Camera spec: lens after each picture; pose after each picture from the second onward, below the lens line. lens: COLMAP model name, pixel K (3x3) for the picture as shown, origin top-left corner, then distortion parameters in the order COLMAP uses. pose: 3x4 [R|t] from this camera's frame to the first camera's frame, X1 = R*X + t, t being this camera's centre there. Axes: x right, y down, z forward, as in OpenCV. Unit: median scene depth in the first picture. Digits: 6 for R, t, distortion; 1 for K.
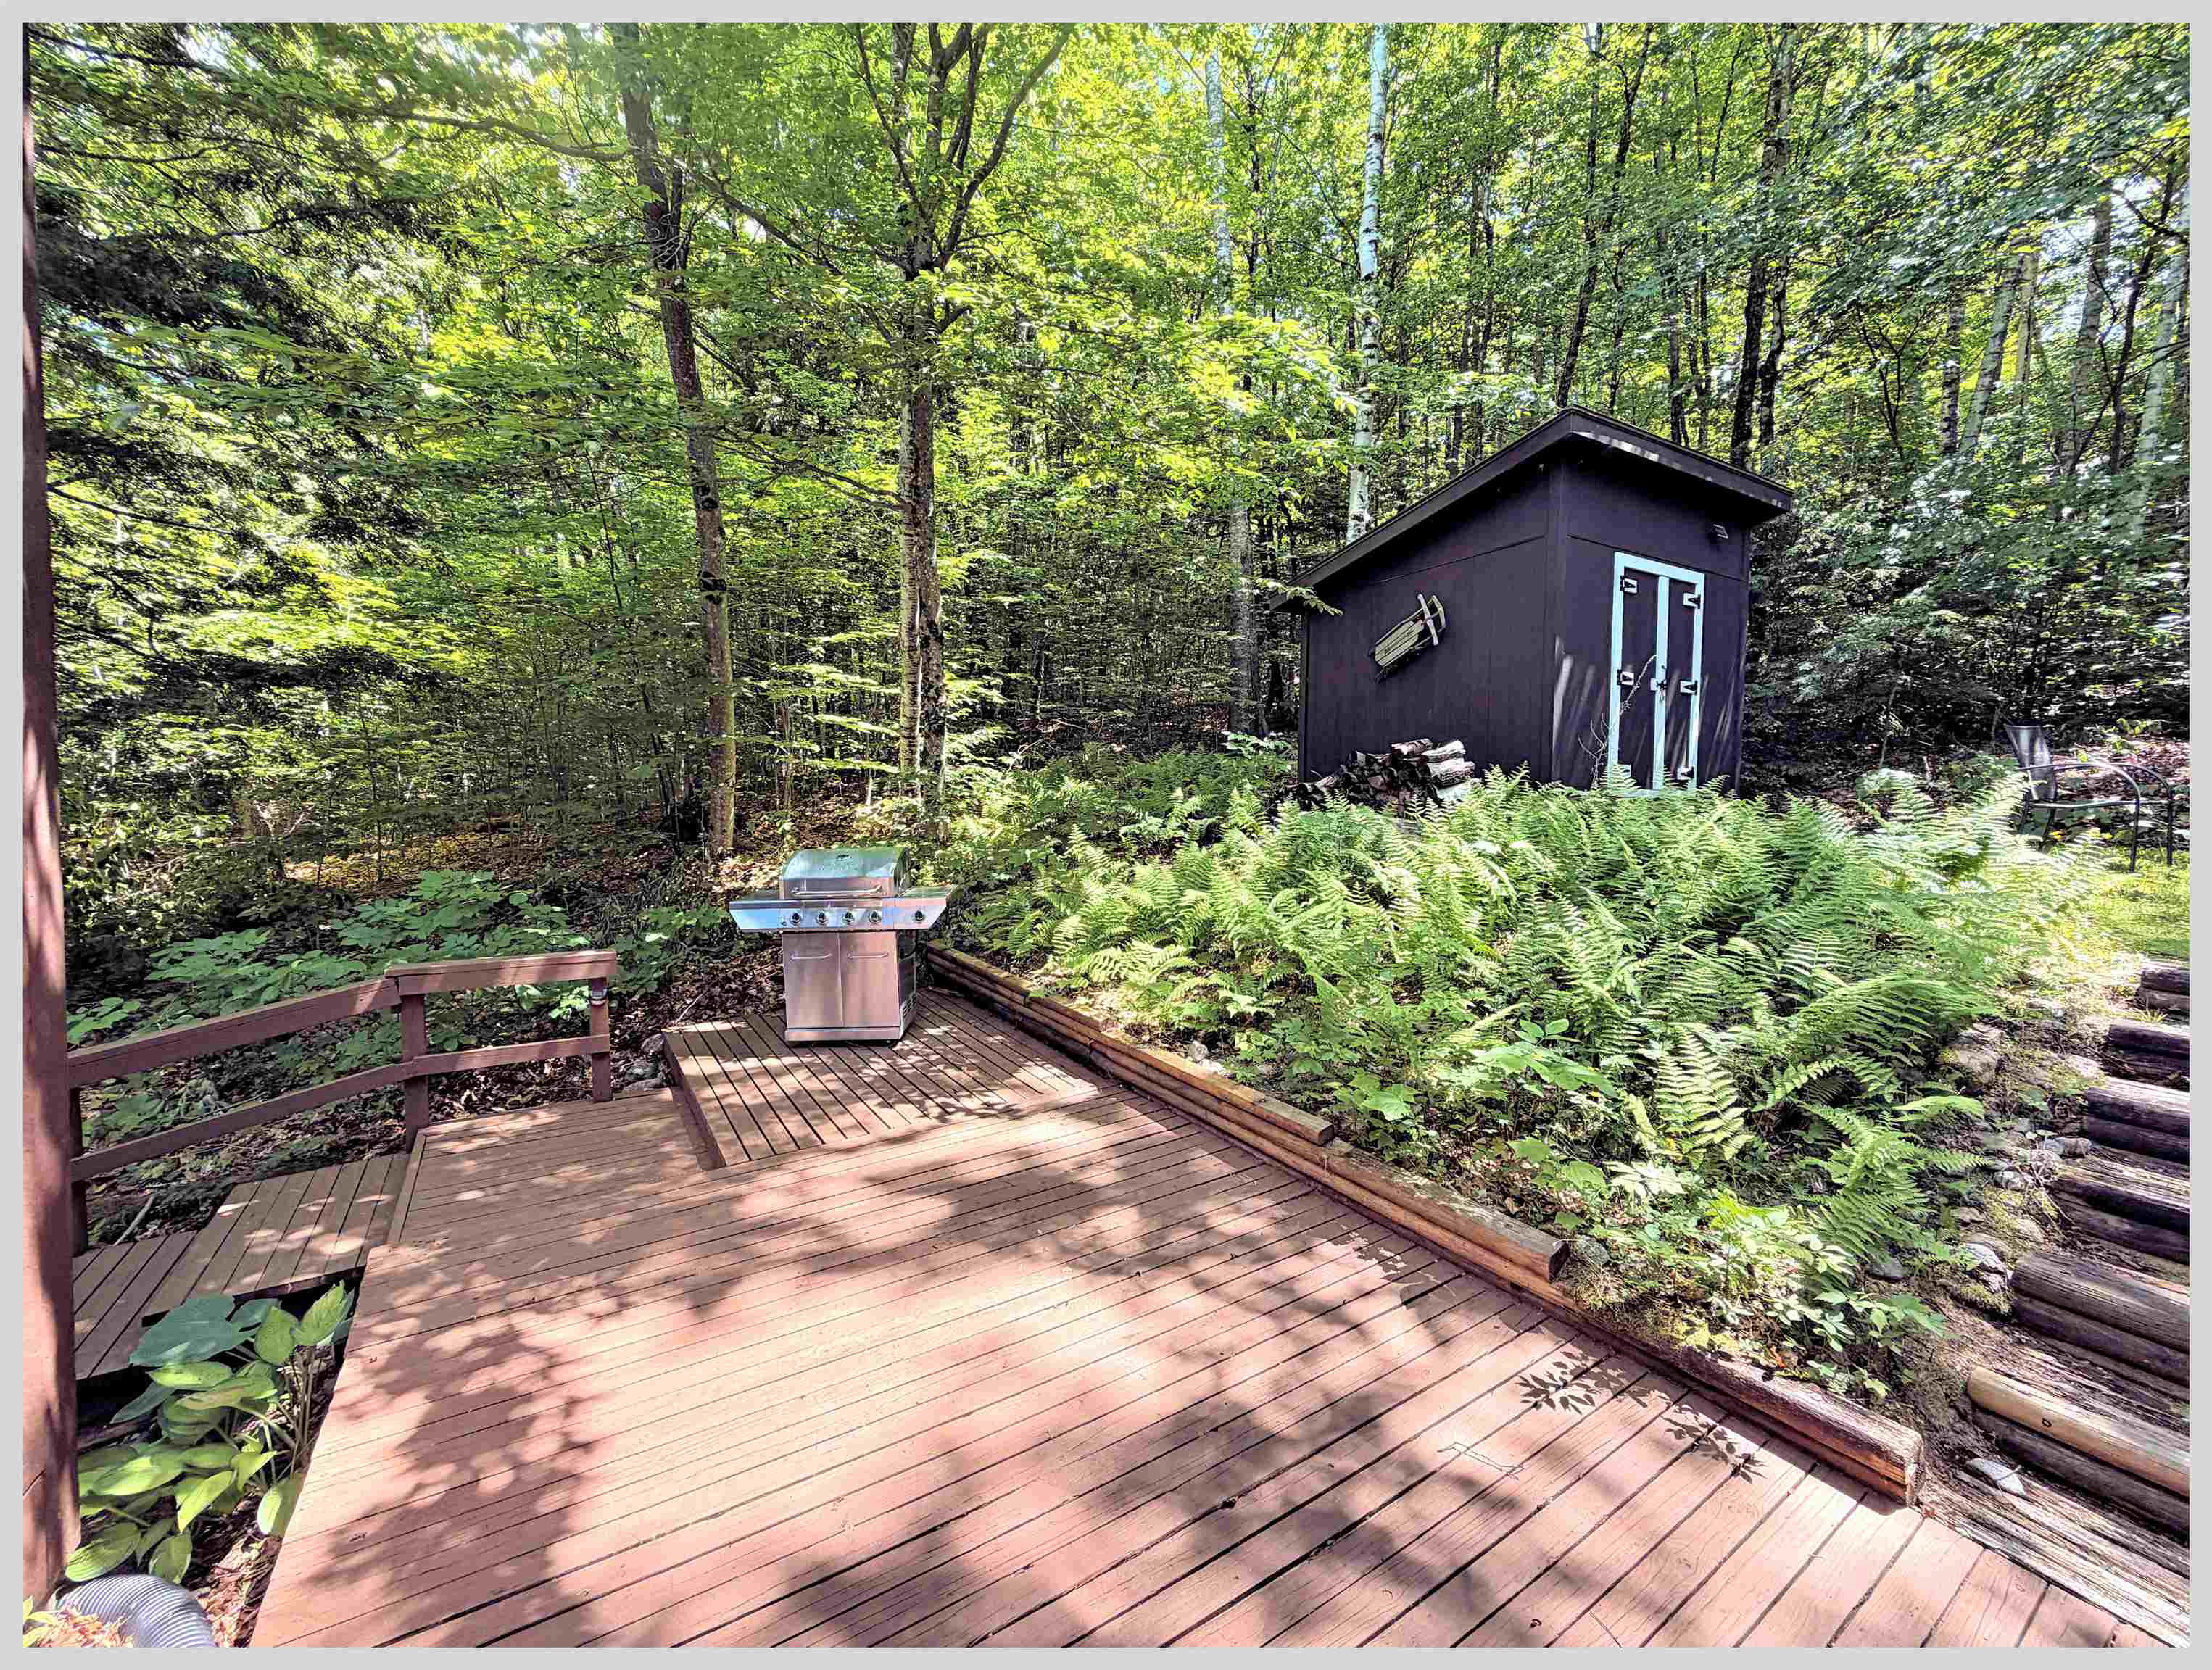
lens RADIAL K [[881.9, 0, 1102.0], [0, 881.9, 821.0], [0, 0, 1]] dist [0.026685, 0.000122]
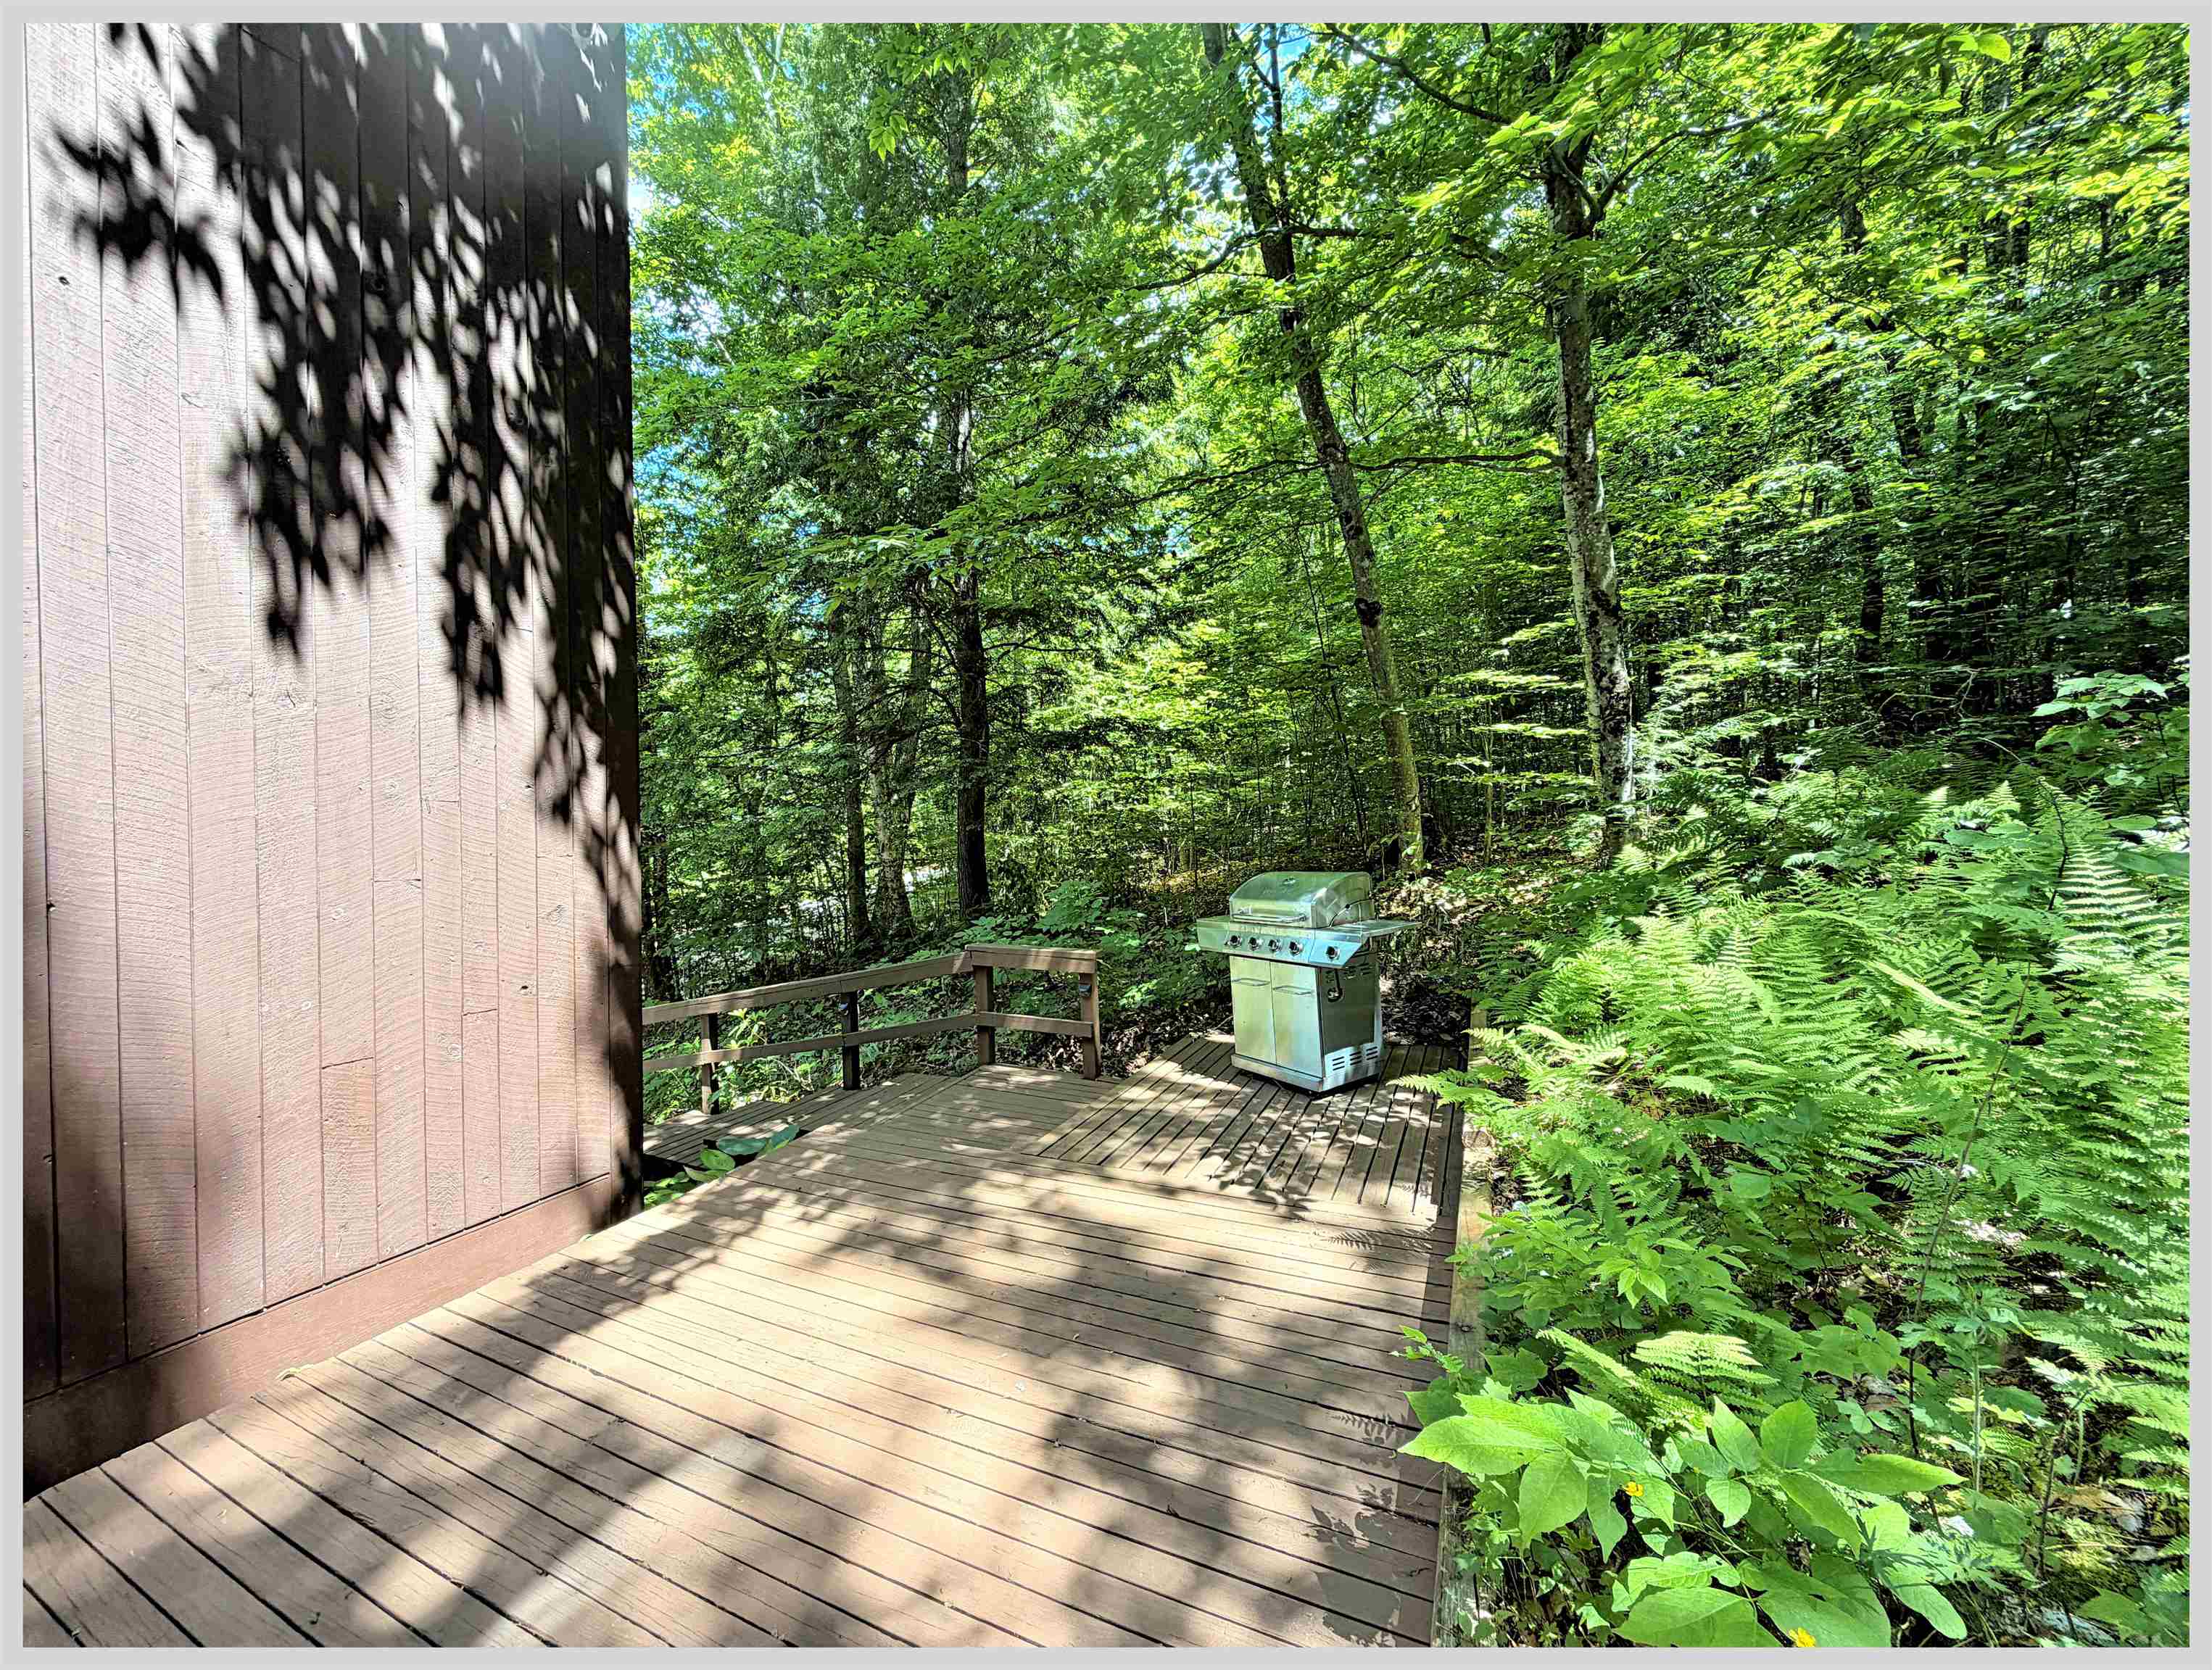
lens RADIAL K [[881.9, 0, 1102.0], [0, 881.9, 821.0], [0, 0, 1]] dist [0.026685, 0.000122]
pose [[0.518103, -0.023161, -0.855005, 0.440274], [-0.005553, 0.999521, -0.030441, 0.009114], [0.855300, 0.020519, 0.517726, 0.394393]]
